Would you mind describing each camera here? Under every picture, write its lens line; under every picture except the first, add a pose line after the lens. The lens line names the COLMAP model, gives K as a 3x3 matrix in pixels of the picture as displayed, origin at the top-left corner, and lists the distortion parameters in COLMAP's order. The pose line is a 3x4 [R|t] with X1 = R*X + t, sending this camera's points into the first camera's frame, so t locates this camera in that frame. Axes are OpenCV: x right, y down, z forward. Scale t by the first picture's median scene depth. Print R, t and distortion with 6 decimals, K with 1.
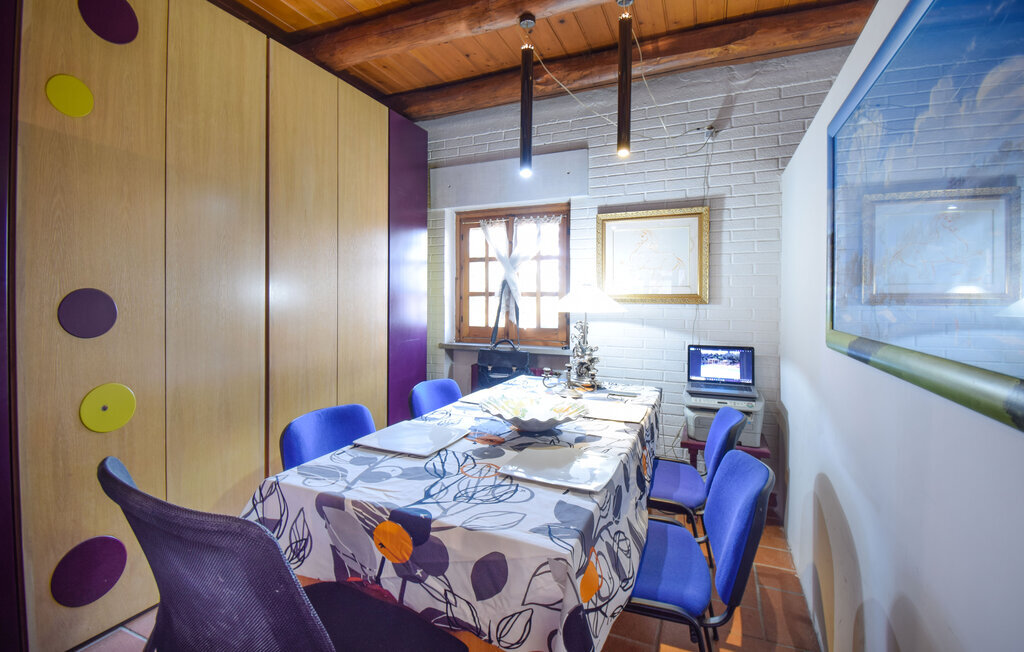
lens RADIAL K [[456.9, 0, 510.7], [0, 456.9, 296.8], [0, 0, 1]] dist [0.000764, 0.000053]
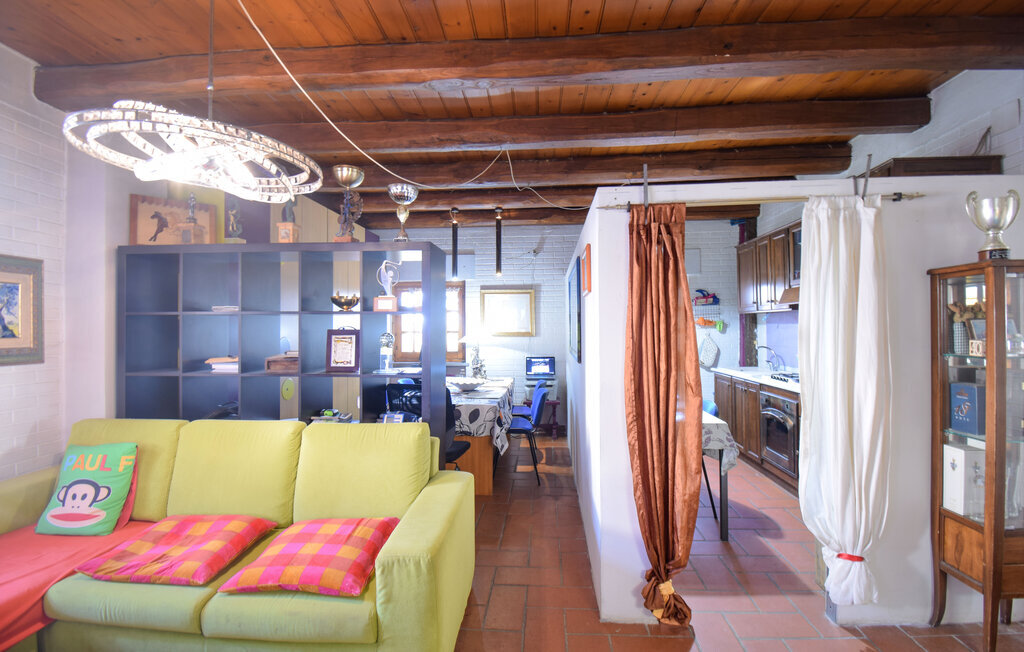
lens RADIAL K [[456.9, 0, 510.7], [0, 456.9, 296.8], [0, 0, 1]] dist [0.000764, 0.000053]
pose [[0.945665, 0.007858, 0.325049, -0.352043], [0.012355, 0.998118, -0.060072, -0.042680], [-0.324909, 0.060824, 0.943787, -0.948936]]
